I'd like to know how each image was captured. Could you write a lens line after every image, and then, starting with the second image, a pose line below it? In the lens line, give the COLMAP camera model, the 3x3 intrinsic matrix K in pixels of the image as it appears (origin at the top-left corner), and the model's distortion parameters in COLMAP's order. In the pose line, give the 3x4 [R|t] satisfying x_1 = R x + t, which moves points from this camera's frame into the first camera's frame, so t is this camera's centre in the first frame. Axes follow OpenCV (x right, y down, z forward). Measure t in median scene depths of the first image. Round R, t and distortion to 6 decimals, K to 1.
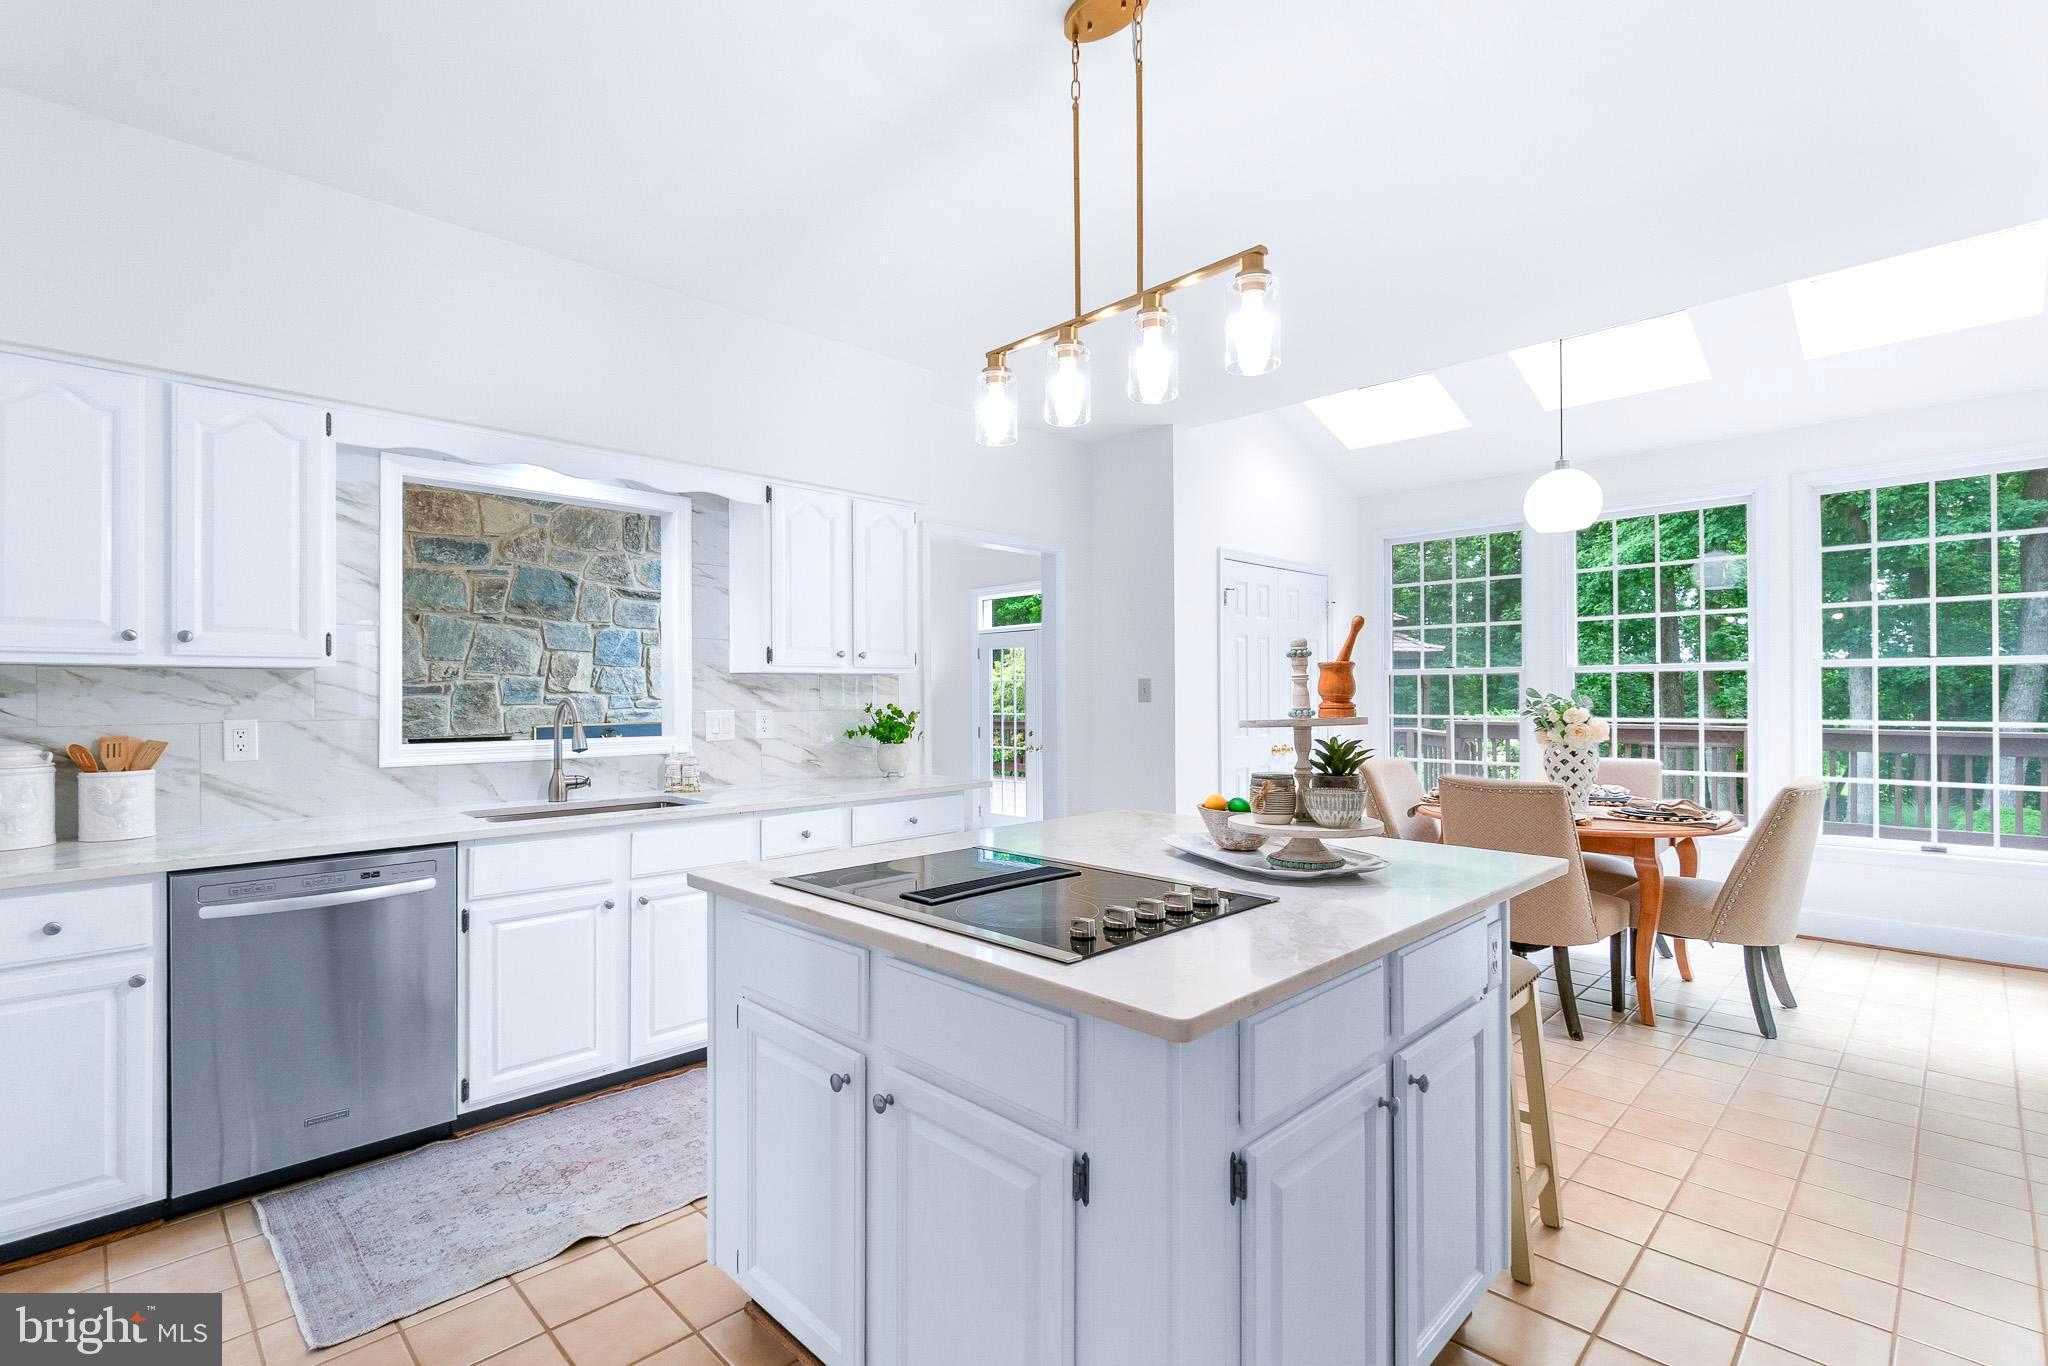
lens RADIAL K [[931.3, 0, 1005.7], [0, 931.3, 686.1], [0, 0, 1]] dist [0.015067, -0.000173]
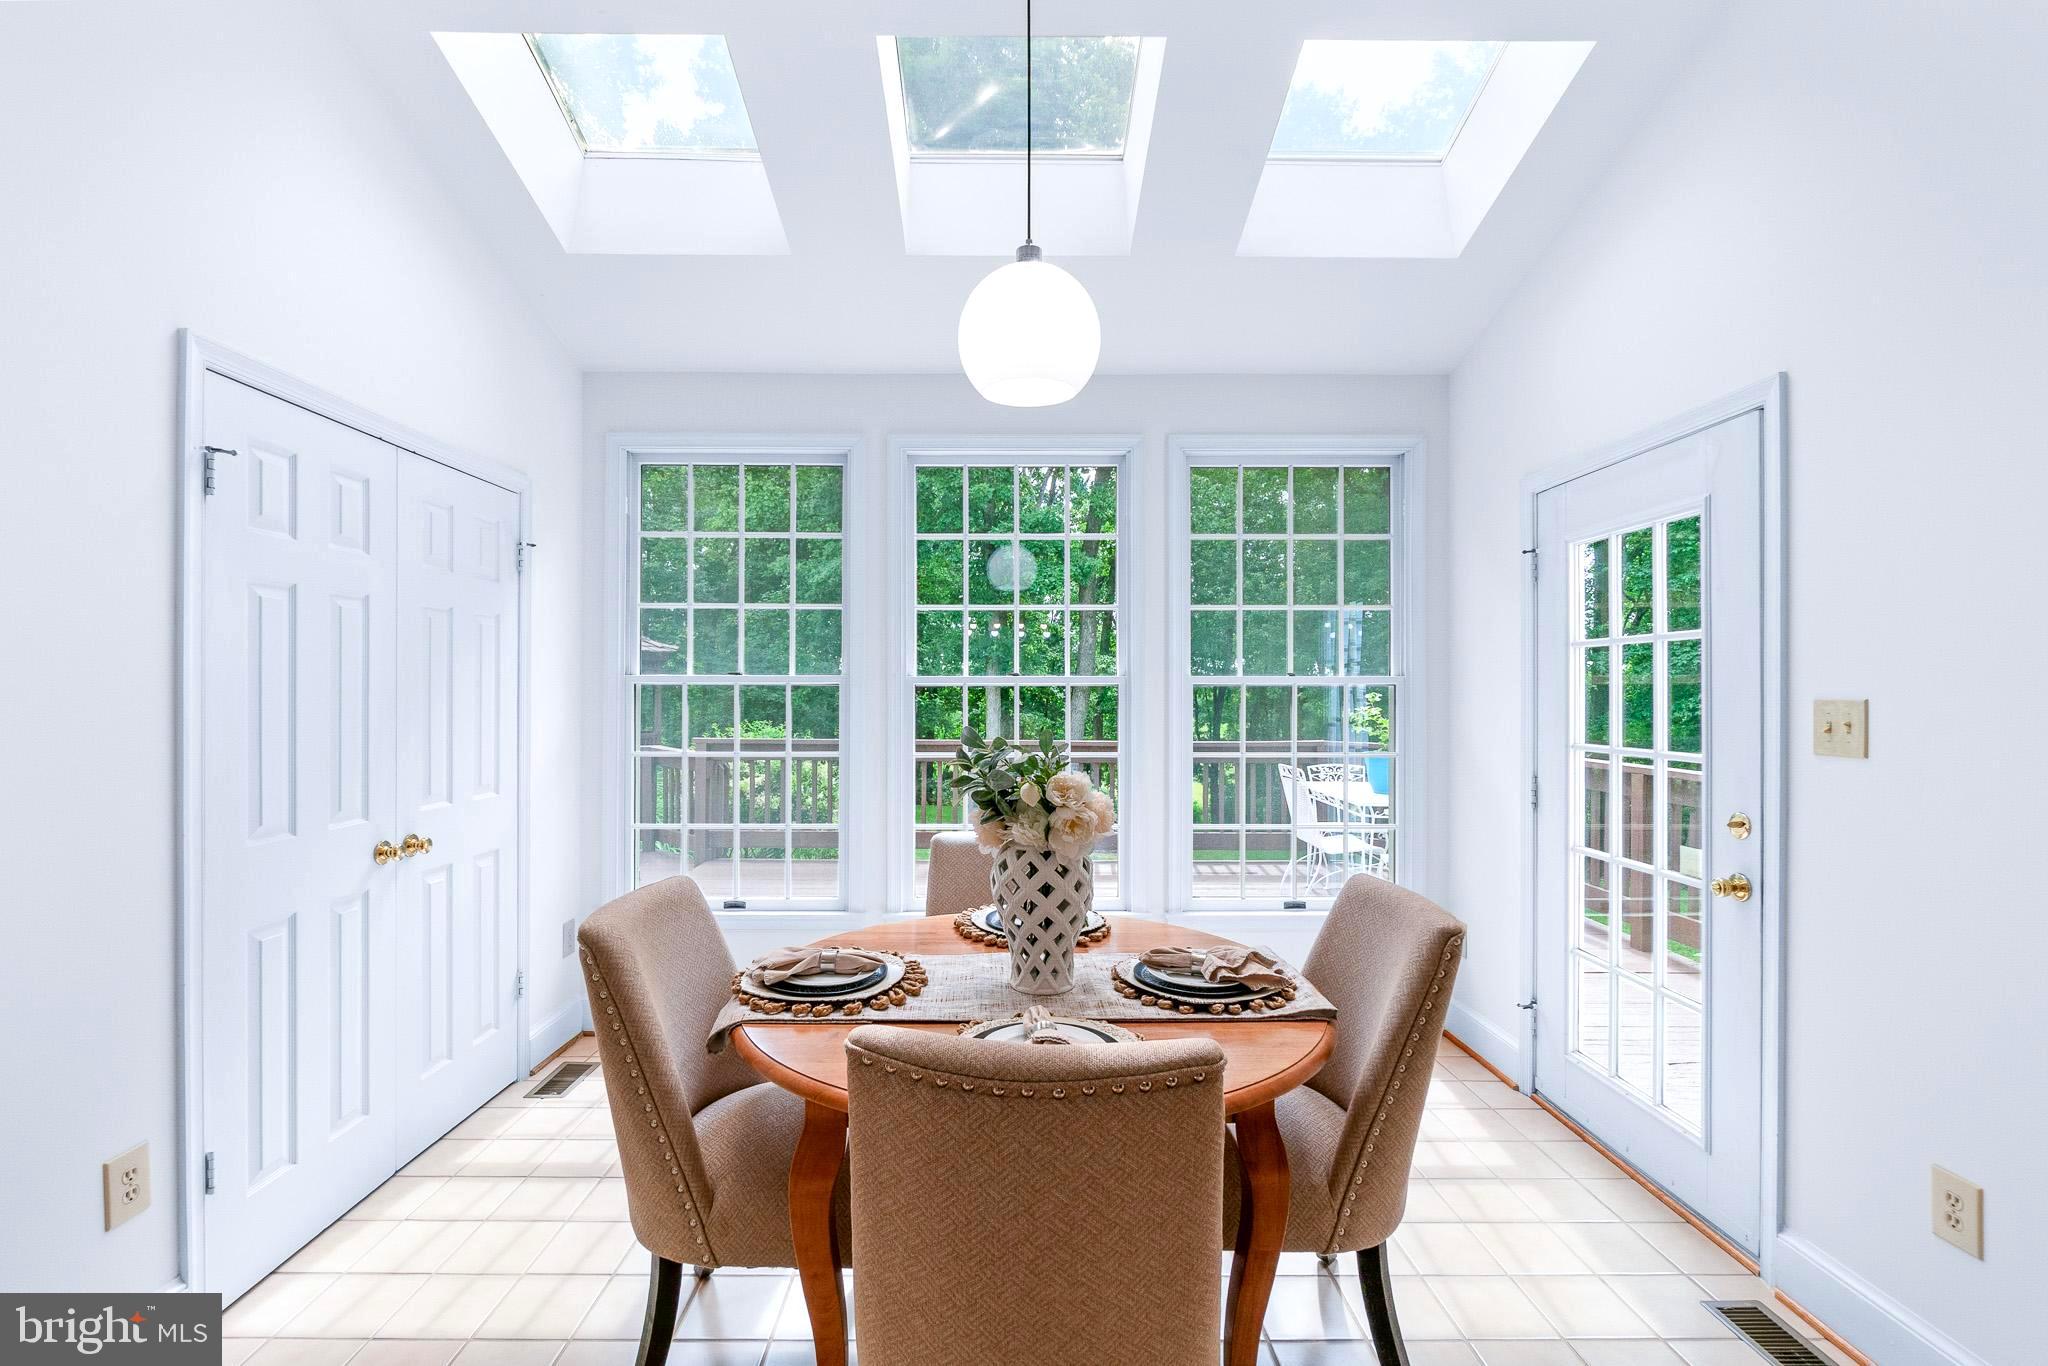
lens RADIAL K [[931.3, 0, 1005.7], [0, 931.3, 686.1], [0, 0, 1]] dist [0.015067, -0.000173]
pose [[0.700368, 0.006082, 0.713756, 0.129861], [-0.006549, 0.999976, -0.002095, -0.009085], [-0.713752, -0.003207, 0.700392, 0.352362]]
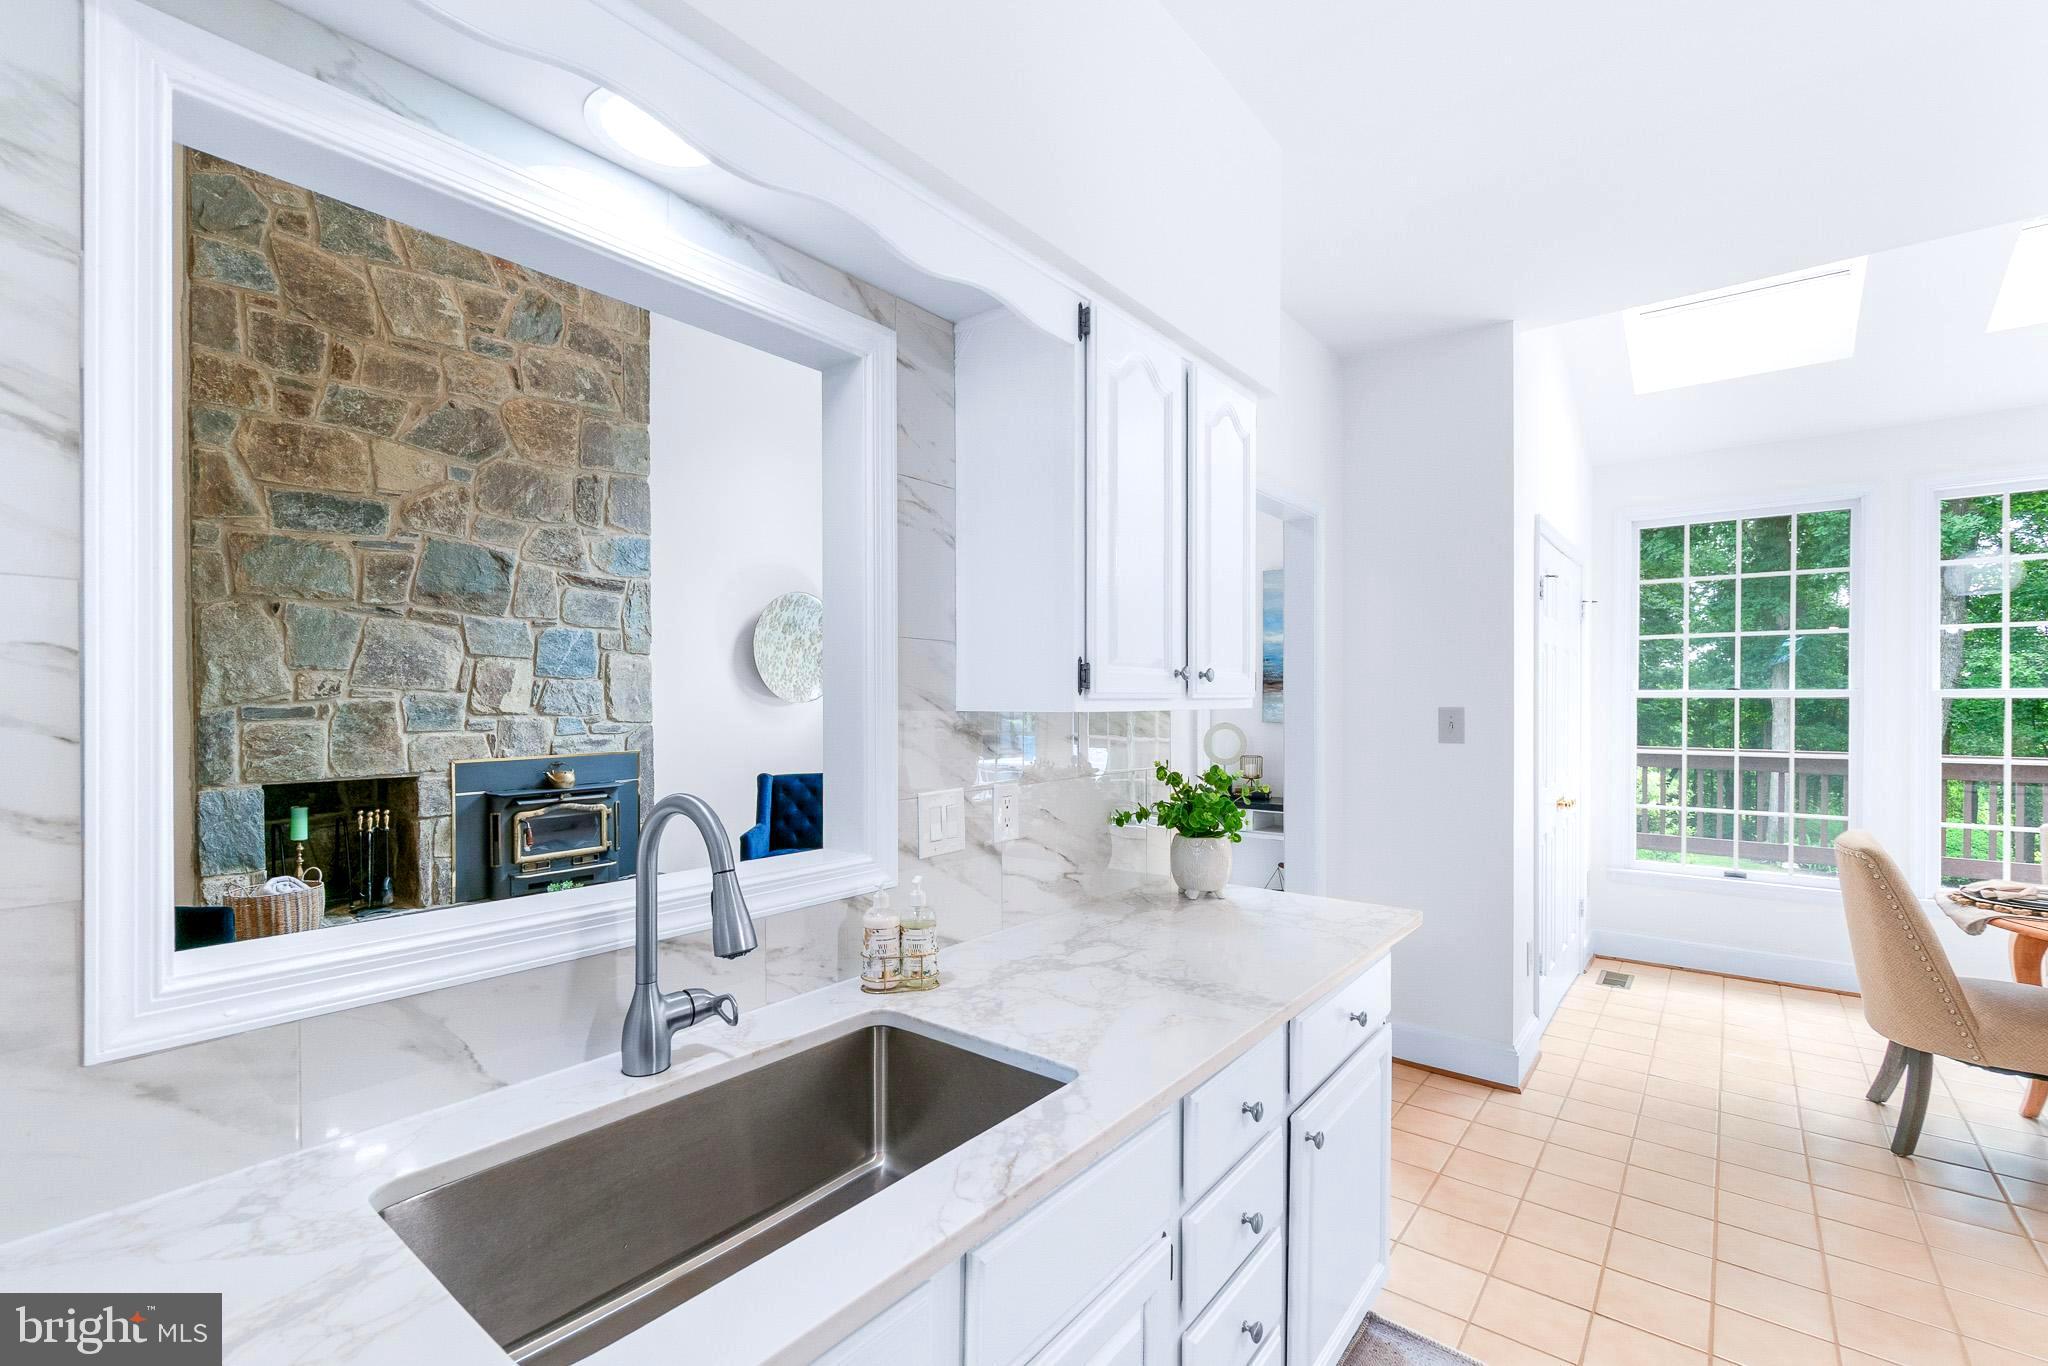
lens RADIAL K [[889.6, 0, 1008.0], [0, 889.6, 703.3], [0, 0, 1]] dist [-0.006892, -0.000048]
pose [[0.992640, 0.001904, 0.121087, -0.167906], [-0.003412, 0.999919, 0.012241, -0.012306], [-0.121054, -0.012564, 0.992566, 0.279981]]
